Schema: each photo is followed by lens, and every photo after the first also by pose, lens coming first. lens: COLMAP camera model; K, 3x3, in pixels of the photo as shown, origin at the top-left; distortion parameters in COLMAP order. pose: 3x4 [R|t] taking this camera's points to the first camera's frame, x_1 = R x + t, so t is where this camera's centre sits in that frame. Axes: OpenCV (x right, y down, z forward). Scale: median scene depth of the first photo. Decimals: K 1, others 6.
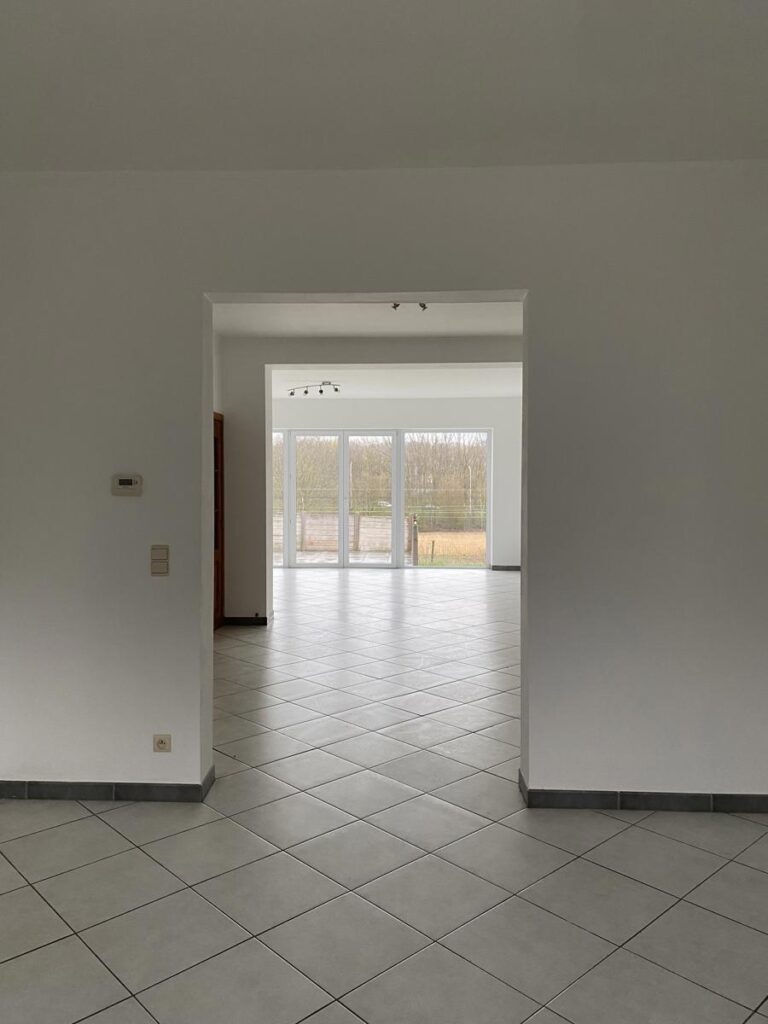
lens RADIAL K [[769.5, 0, 380.2], [0, 769.5, 506.6], [0, 0, 1]] dist [0.003889, -0.001248]
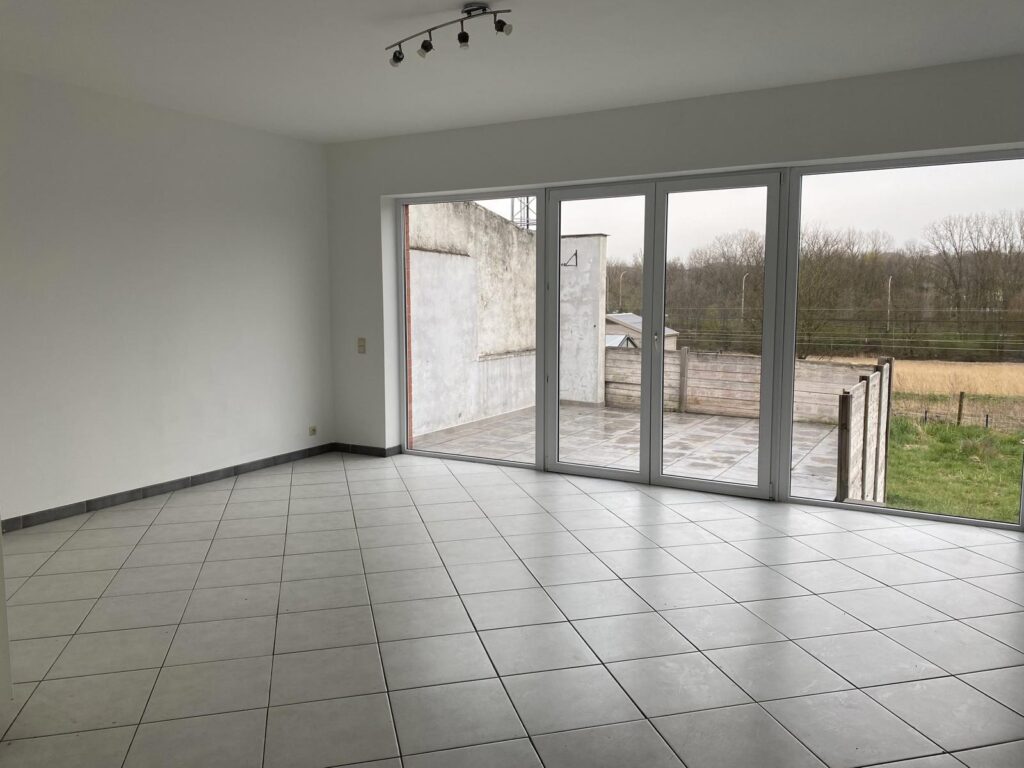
lens RADIAL K [[769.5, 0, 504.8], [0, 769.5, 385.1], [0, 0, 1]] dist [0.003889, -0.001248]
pose [[0.874403, 0.052755, -0.482324, 0.069329], [-0.015080, 0.996546, 0.081661, -0.011660], [0.484967, -0.064132, 0.872178, 0.403979]]
